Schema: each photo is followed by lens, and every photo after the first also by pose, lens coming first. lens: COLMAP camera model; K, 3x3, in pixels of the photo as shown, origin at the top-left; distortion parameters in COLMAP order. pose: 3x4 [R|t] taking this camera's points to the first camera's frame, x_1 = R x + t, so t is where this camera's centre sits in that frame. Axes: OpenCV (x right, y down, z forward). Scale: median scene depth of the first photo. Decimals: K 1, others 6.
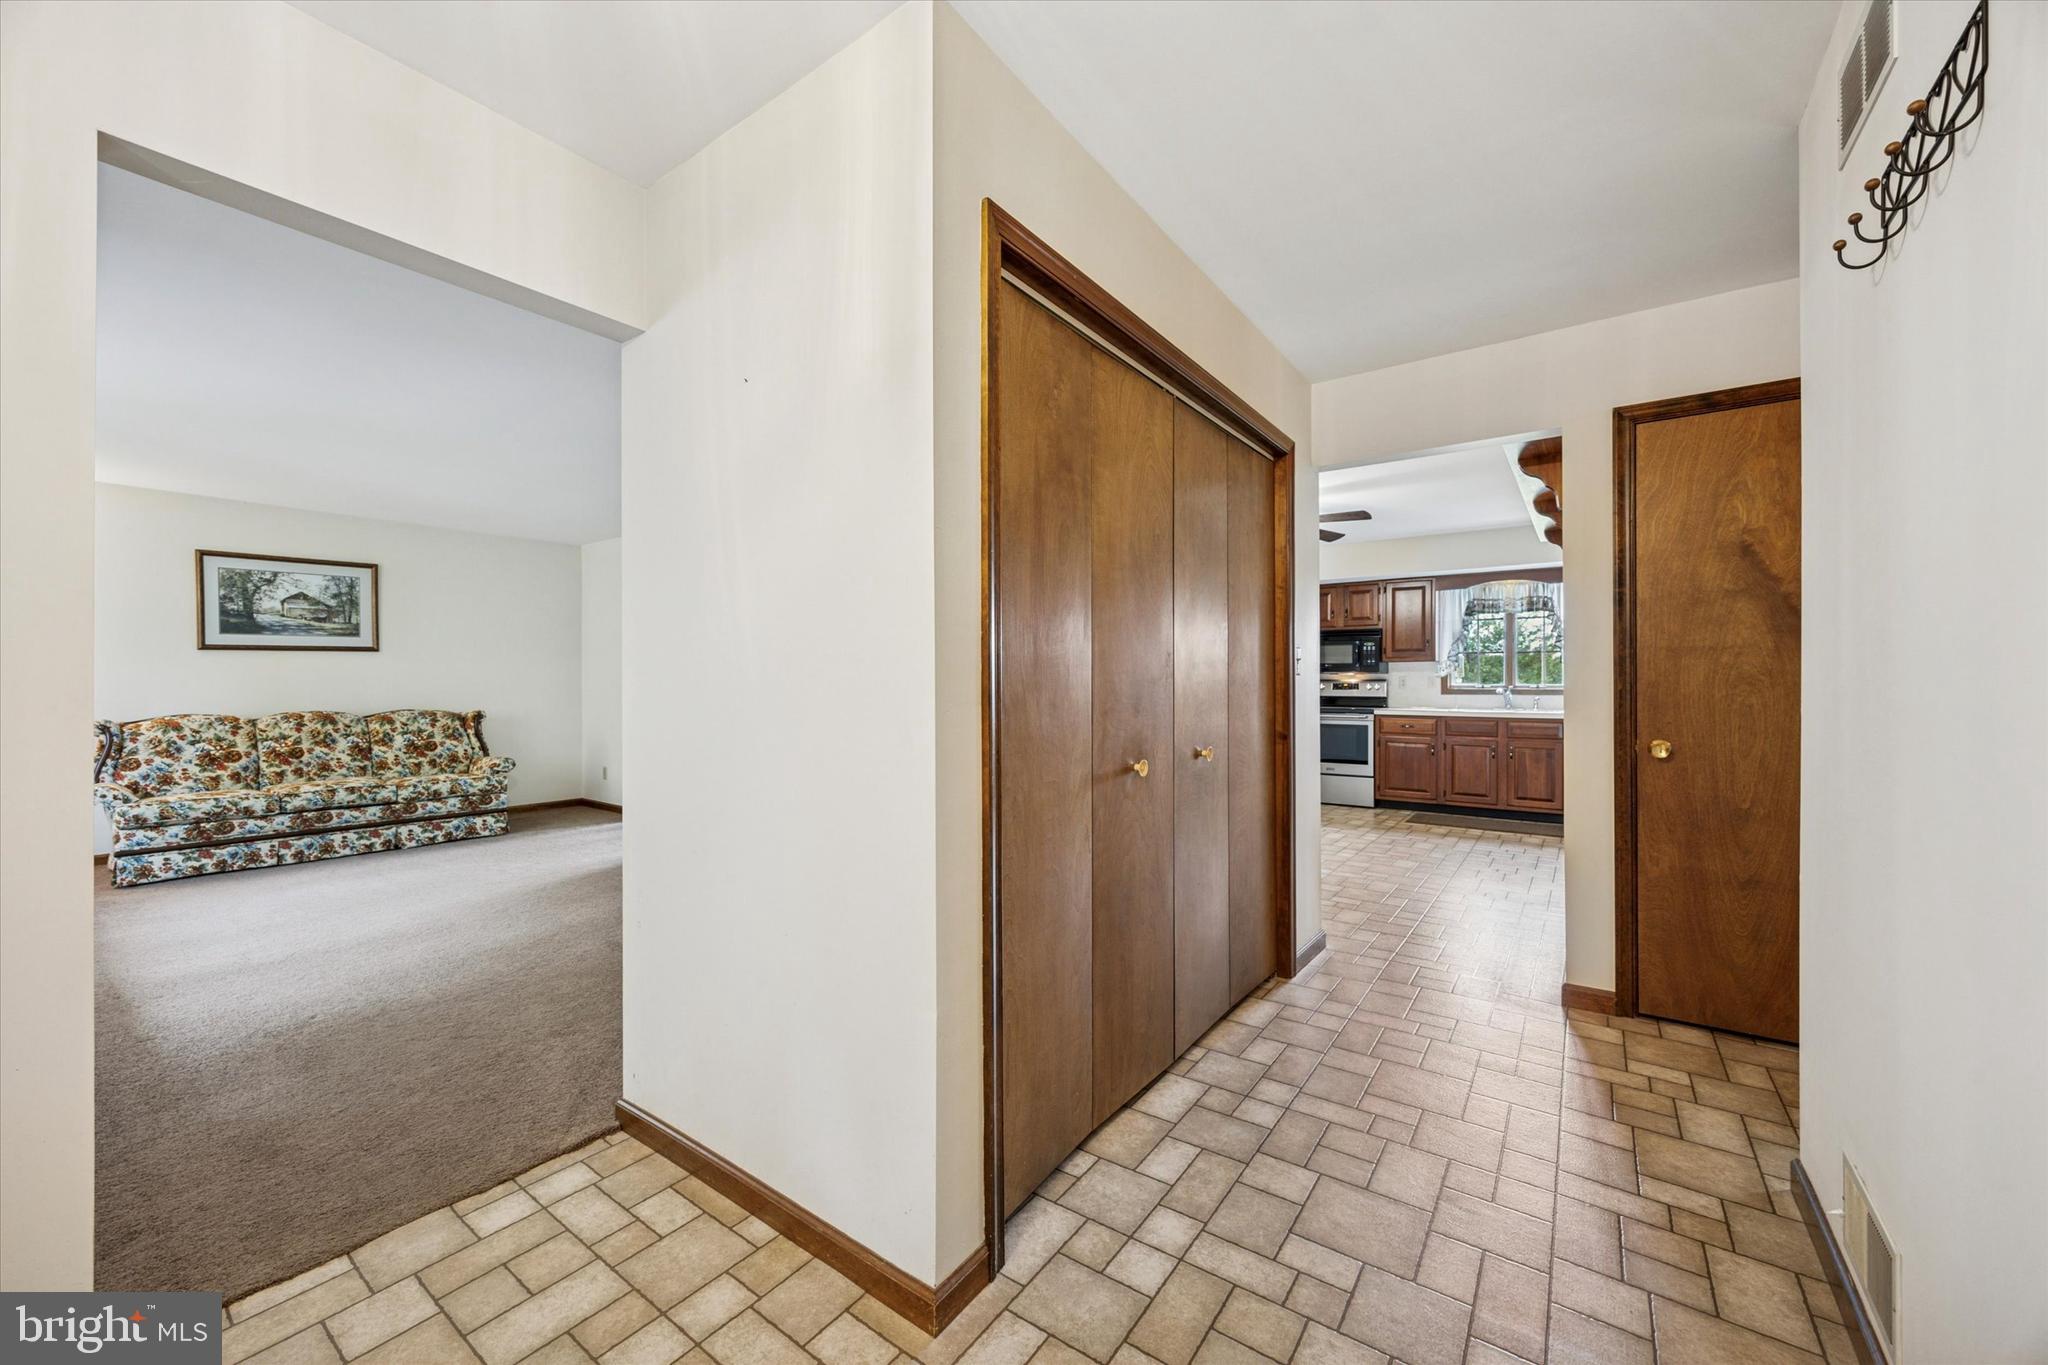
lens RADIAL K [[771.1, 0, 1018.2], [0, 771.1, 686.0], [0, 0, 1]] dist [-0.002260, -0.000060]
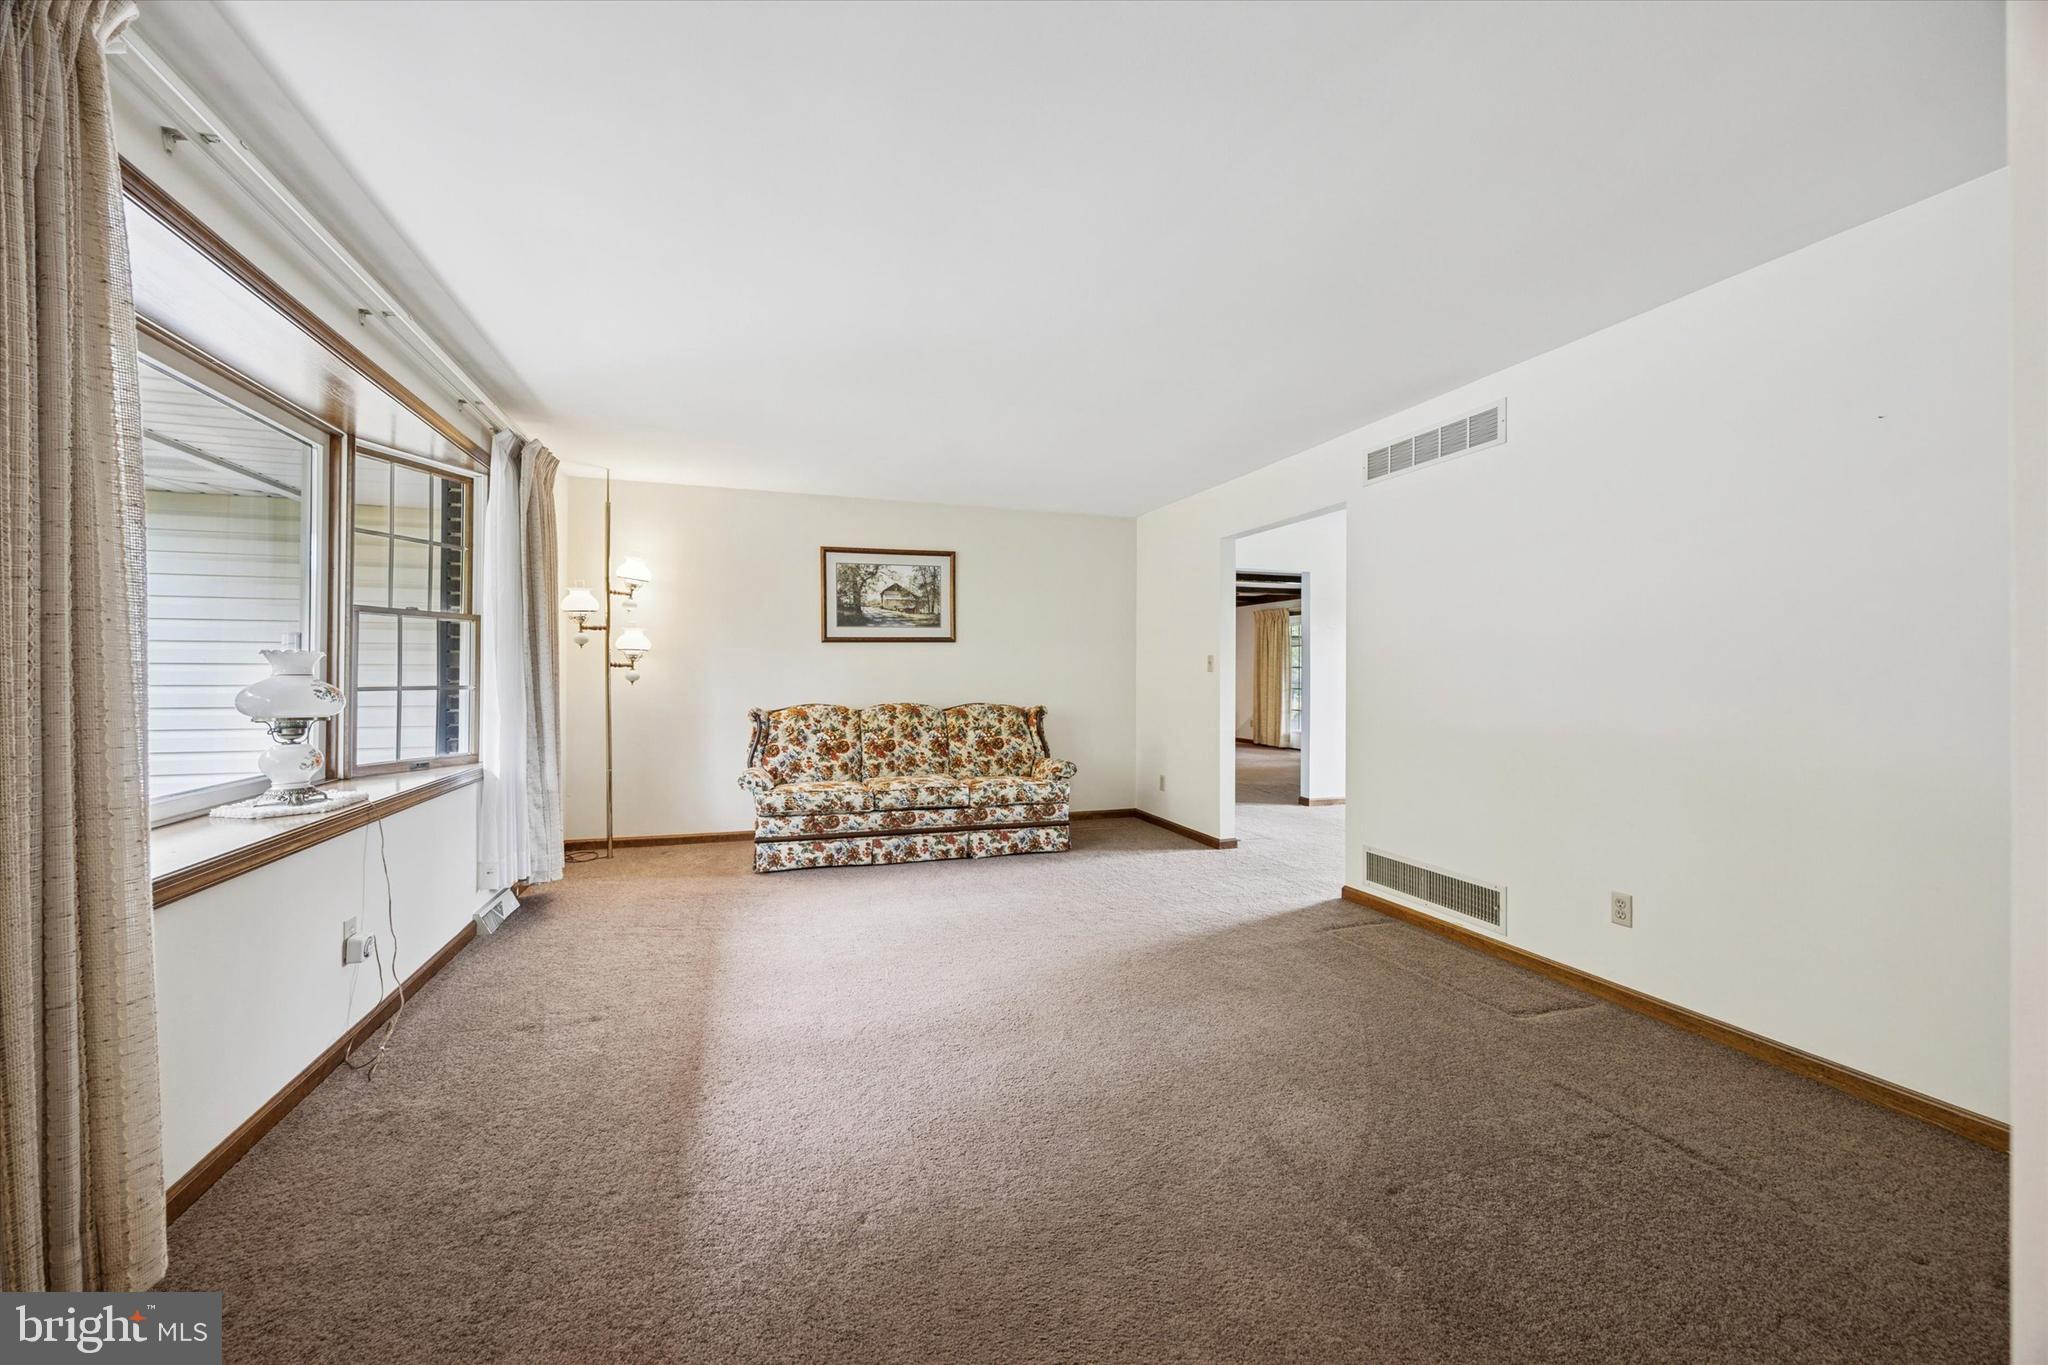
lens RADIAL K [[771.1, 0, 1025.6], [0, 771.1, 676.3], [0, 0, 1]] dist [-0.002260, -0.000060]
pose [[0.823320, 0.008607, -0.567513, -0.232776], [-0.009169, 0.999956, 0.001864, -0.005156], [0.567504, 0.003669, 0.823362, 0.282502]]
